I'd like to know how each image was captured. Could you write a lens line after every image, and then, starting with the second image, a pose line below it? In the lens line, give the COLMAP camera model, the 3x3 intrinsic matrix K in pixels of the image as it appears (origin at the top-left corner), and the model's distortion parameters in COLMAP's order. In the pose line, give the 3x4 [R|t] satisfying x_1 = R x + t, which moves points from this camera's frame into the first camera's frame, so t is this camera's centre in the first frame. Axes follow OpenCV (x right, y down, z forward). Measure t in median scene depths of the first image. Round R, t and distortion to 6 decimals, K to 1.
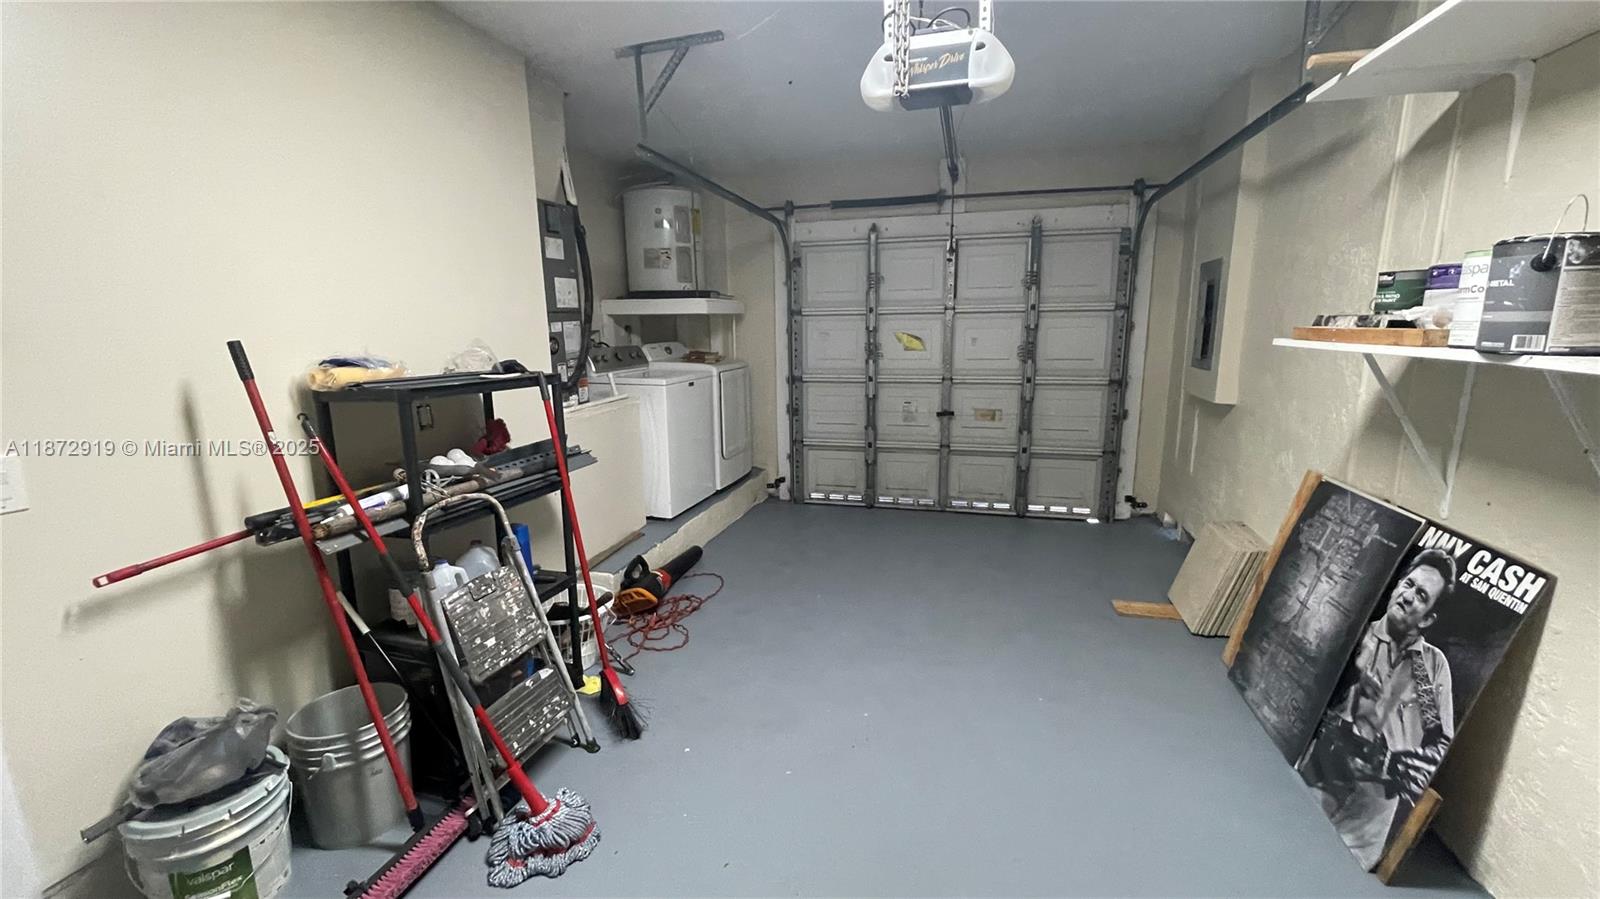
lens RADIAL K [[649.1, 0, 799.5], [0, 649.1, 449.1], [0, 0, 1]] dist [-0.003331, 0.001337]
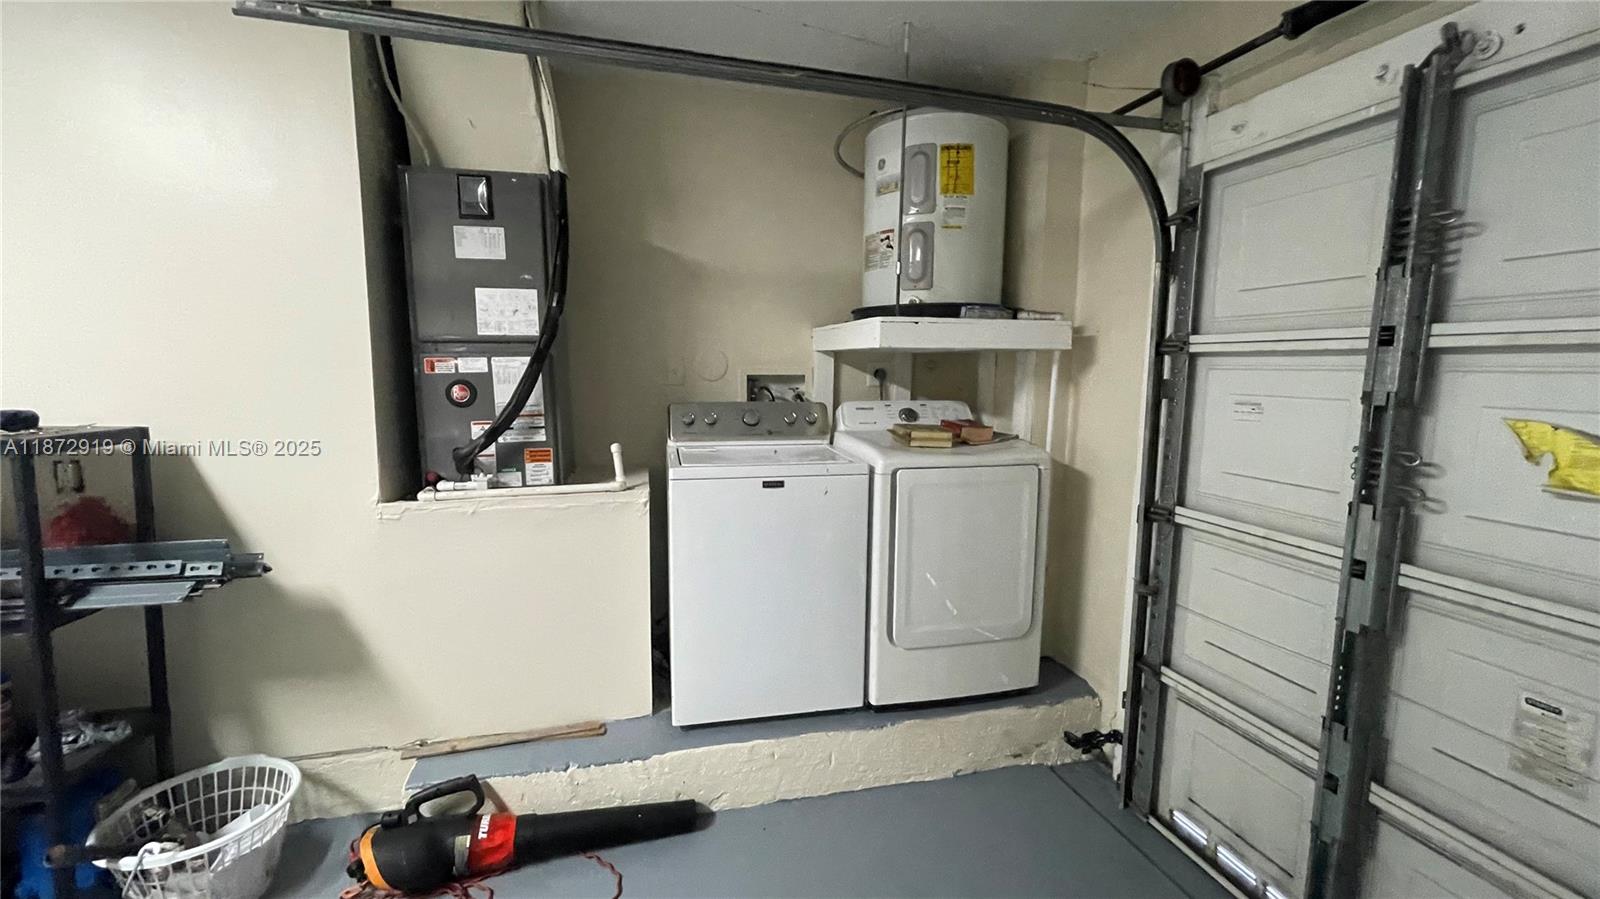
lens RADIAL K [[649.1, 0, 797.4], [0, 649.1, 442.5], [0, 0, 1]] dist [-0.003331, 0.001337]
pose [[0.497256, 0.120638, -0.859176, 0.341962], [-0.184399, 0.982356, 0.031211, -0.190728], [0.847782, 0.142911, 0.510728, 0.947542]]
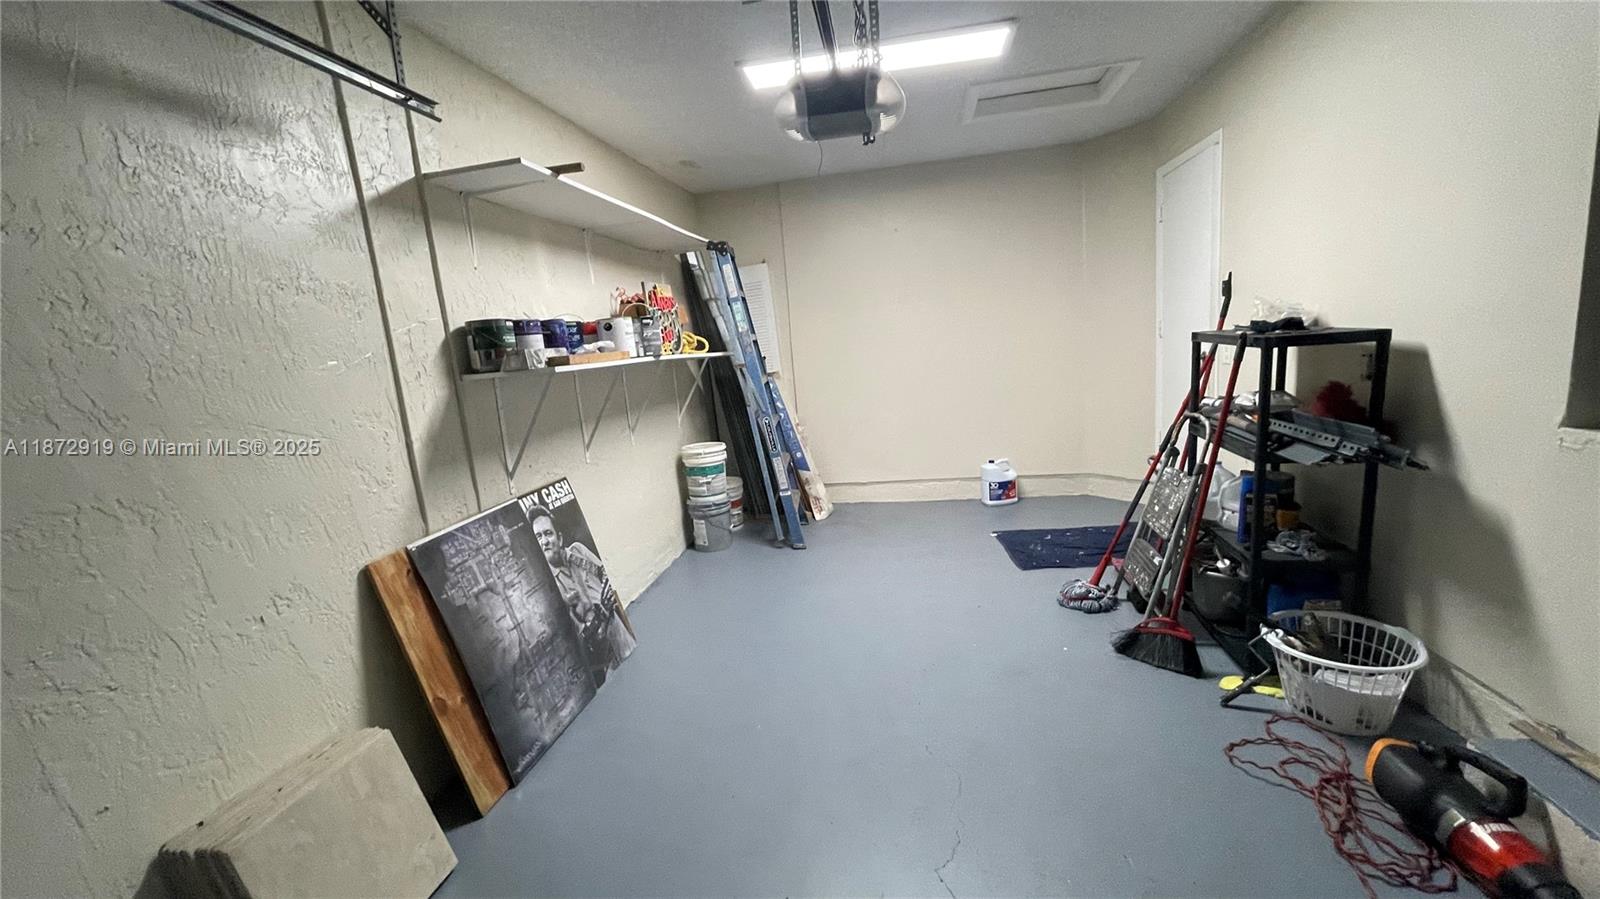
lens RADIAL K [[649.1, 0, 799.4], [0, 649.1, 448.8], [0, 0, 1]] dist [-0.003331, 0.001337]
pose [[-0.990645, 0.115171, -0.073201, 0.253282], [0.081898, 0.930825, 0.356170, -0.252976], [0.109158, 0.346843, -0.931550, 1.336442]]
